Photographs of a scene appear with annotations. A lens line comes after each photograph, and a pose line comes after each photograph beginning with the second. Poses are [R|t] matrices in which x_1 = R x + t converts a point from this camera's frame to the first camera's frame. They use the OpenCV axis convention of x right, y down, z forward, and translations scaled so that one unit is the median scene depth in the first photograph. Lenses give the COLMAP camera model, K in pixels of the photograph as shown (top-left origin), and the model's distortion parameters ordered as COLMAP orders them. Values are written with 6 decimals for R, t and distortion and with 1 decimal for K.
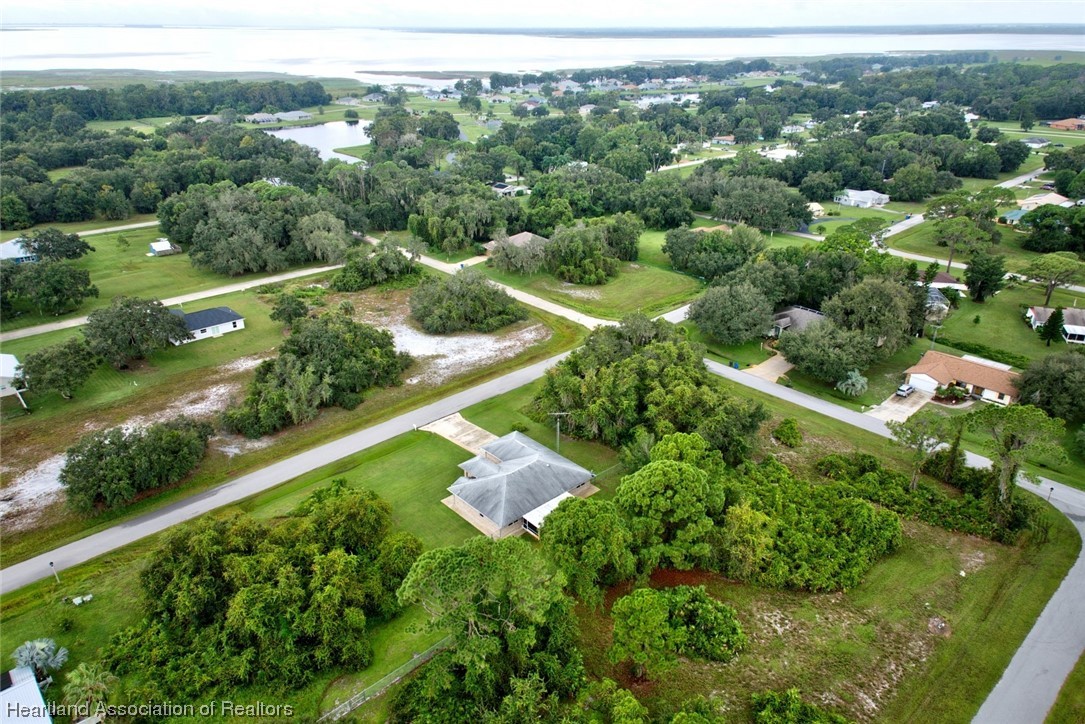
lens RADIAL K [[725.2, 0, 542.5], [0, 725.2, 362.0], [0, 0, 1]] dist [0.065093, -0.034139]
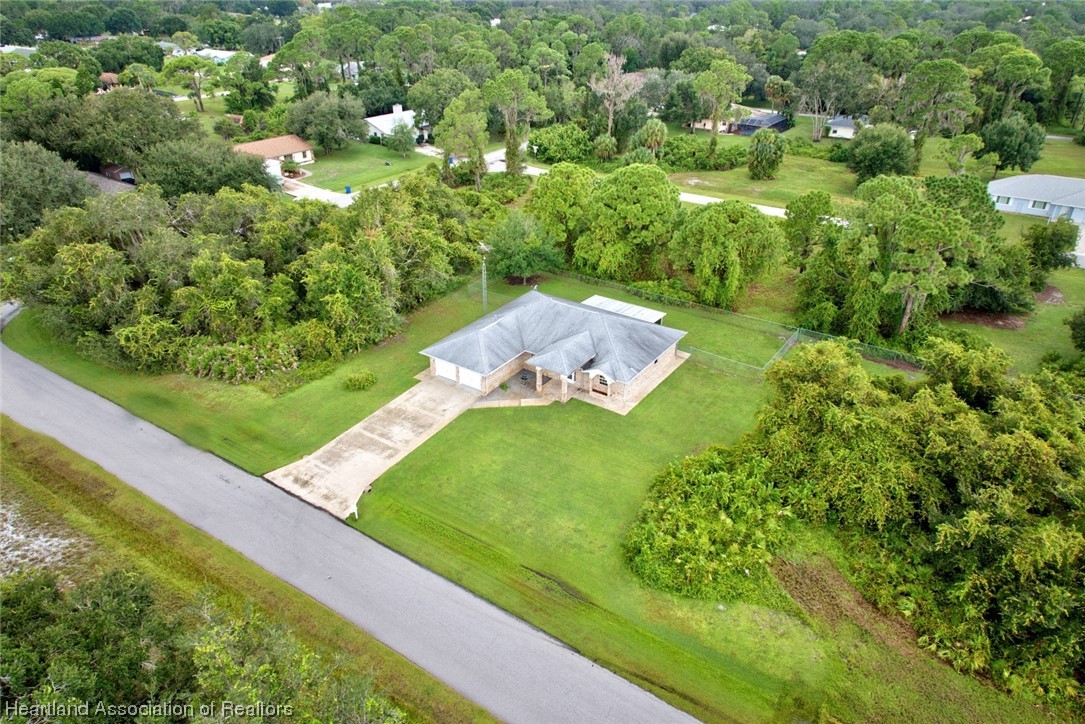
lens RADIAL K [[725.2, 0, 542.5], [0, 725.2, 362.0], [0, 0, 1]] dist [0.065093, -0.034139]
pose [[-0.228302, -0.463935, 0.855945, -0.380329], [0.397062, 0.758358, 0.516948, -0.105562], [-0.888943, 0.457883, 0.011076, 0.653575]]
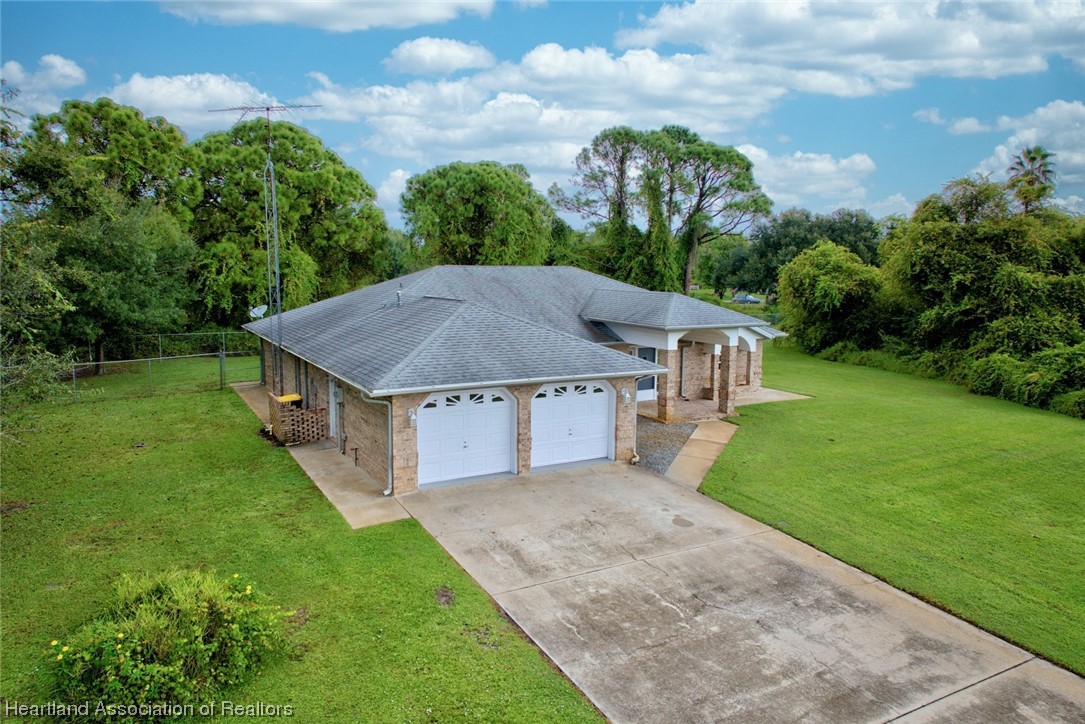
lens RADIAL K [[725.2, 0, 542.5], [0, 725.2, 362.0], [0, 0, 1]] dist [0.065093, -0.034139]
pose [[-0.973976, -0.041229, 0.222870, -0.062921], [0.084014, 0.847594, 0.523952, 0.021234], [-0.210505, 0.529041, -0.822073, 0.780911]]
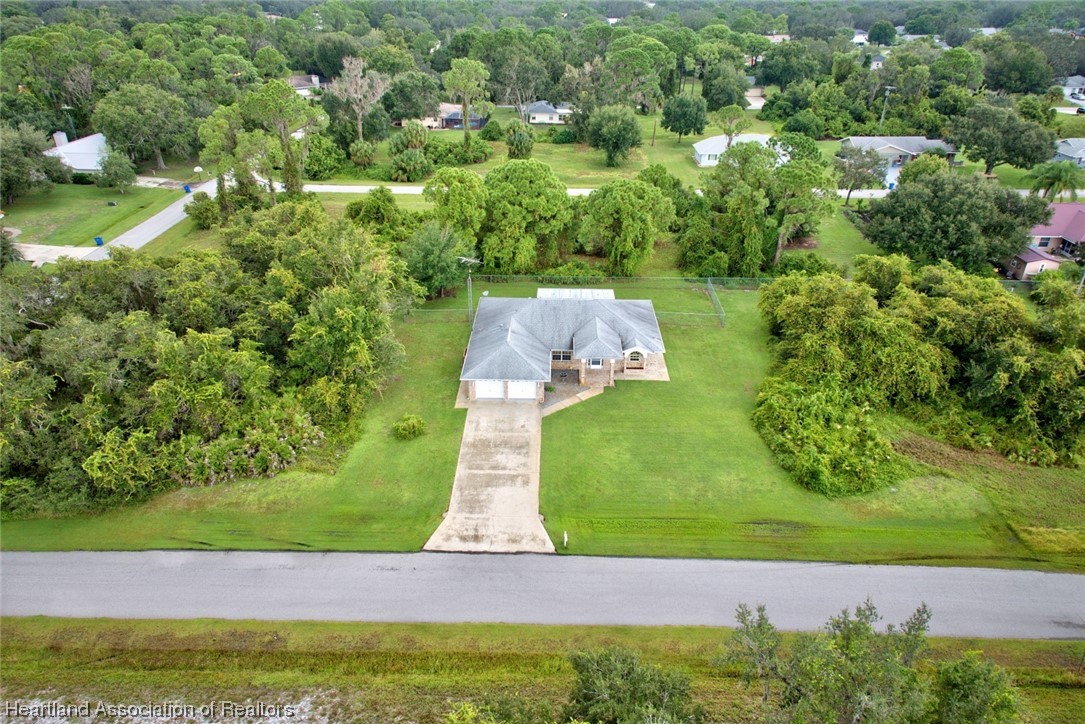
lens RADIAL K [[725.2, 0, 542.5], [0, 725.2, 362.0], [0, 0, 1]] dist [0.065093, -0.034139]
pose [[-0.719041, -0.333231, 0.609866, -0.278848], [0.282048, 0.662103, 0.694312, -0.185071], [-0.635161, 0.671250, -0.382092, 0.825223]]
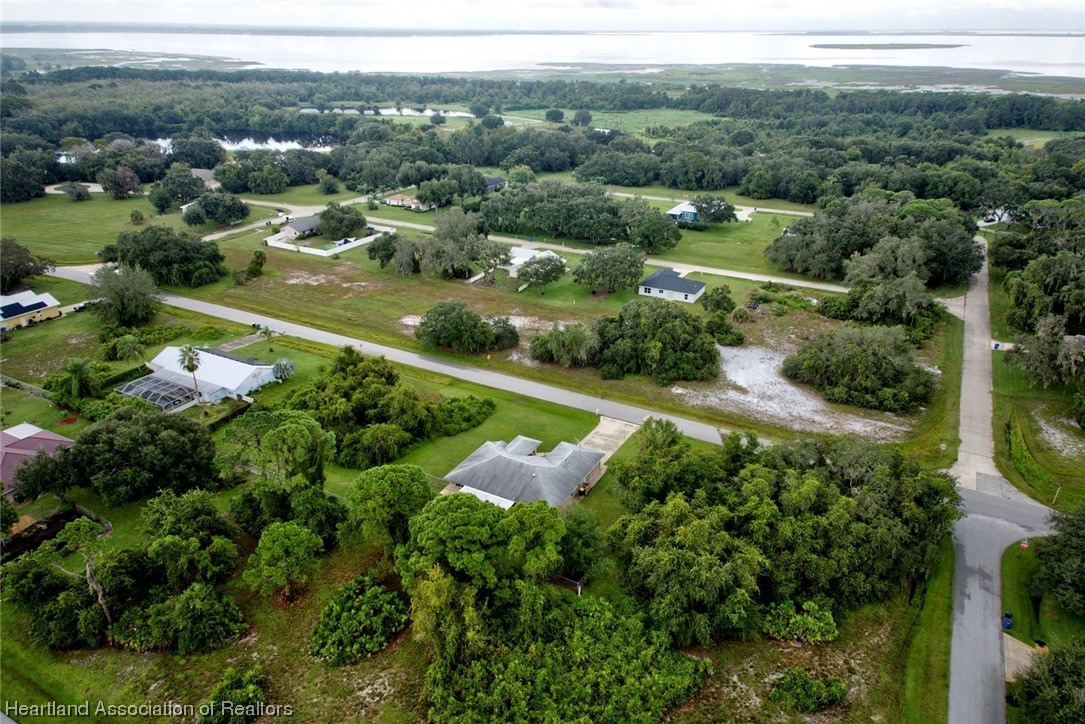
lens RADIAL K [[725.2, 0, 542.5], [0, 725.2, 362.0], [0, 0, 1]] dist [0.065093, -0.034139]
pose [[0.318898, 0.394233, -0.861907, 0.509516], [-0.400388, 0.880294, 0.254503, -0.157858], [0.859066, 0.263937, 0.438570, 0.343683]]
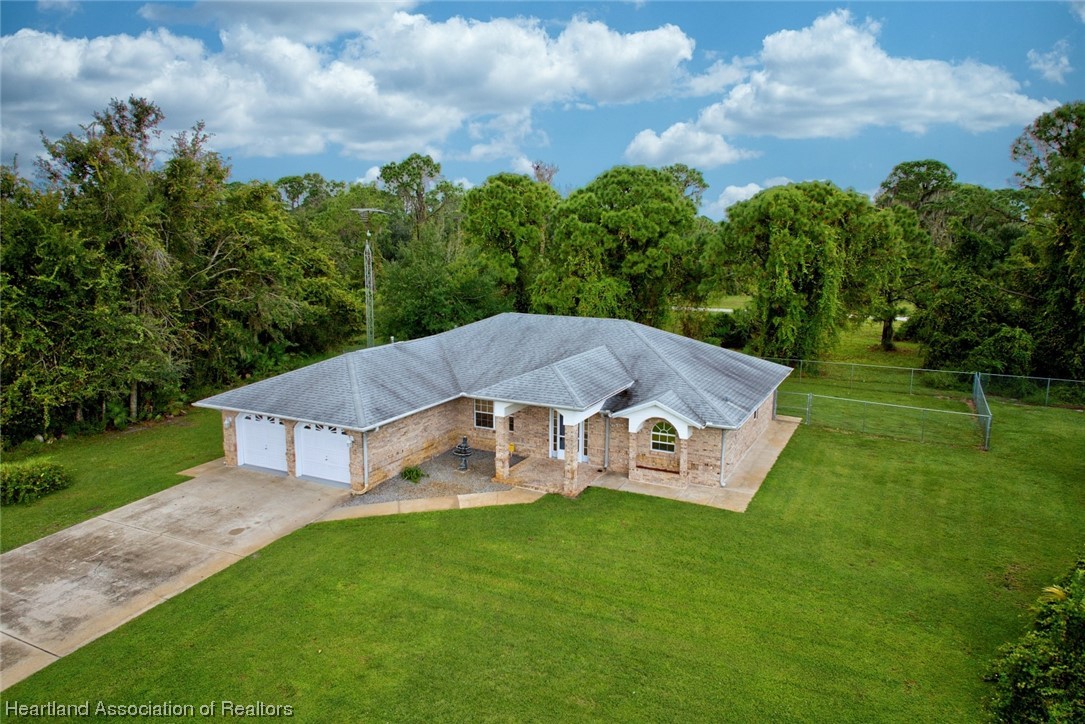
lens RADIAL K [[725.2, 0, 542.5], [0, 725.2, 362.0], [0, 0, 1]] dist [0.065093, -0.034139]
pose [[-0.353592, -0.166344, 0.920490, -0.195282], [0.385217, 0.870845, 0.305348, 0.041176], [-0.852397, 0.462557, -0.243846, 0.685459]]
